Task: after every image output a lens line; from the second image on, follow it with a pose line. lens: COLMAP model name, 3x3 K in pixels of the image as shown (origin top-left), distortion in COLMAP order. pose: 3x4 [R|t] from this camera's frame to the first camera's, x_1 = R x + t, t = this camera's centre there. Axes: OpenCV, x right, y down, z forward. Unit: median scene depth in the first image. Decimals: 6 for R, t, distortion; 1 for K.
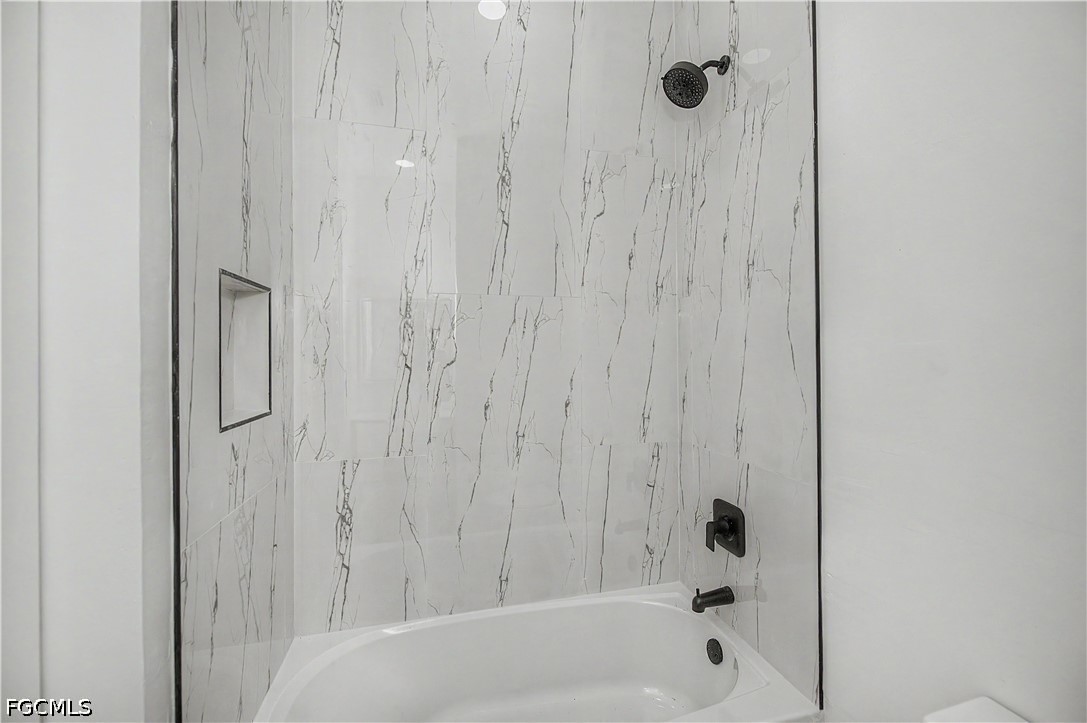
lens RADIAL K [[435.1, 0, 541.1], [0, 435.1, 357.1], [0, 0, 1]] dist [0.003493, -0.002408]
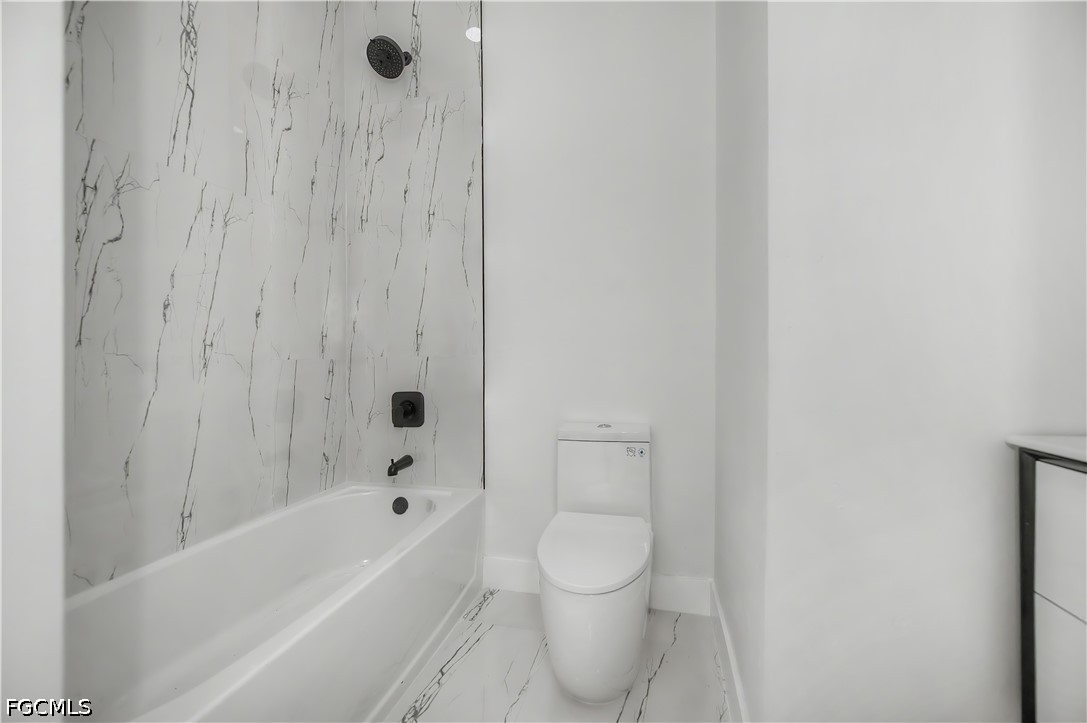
lens RADIAL K [[435.1, 0, 536.4], [0, 435.1, 356.2], [0, 0, 1]] dist [0.003493, -0.002408]
pose [[0.489947, -0.002420, 0.871749, -0.483290], [-0.004828, 0.999973, 0.005490, 0.196481], [-0.871739, -0.006899, 0.489922, 0.007602]]
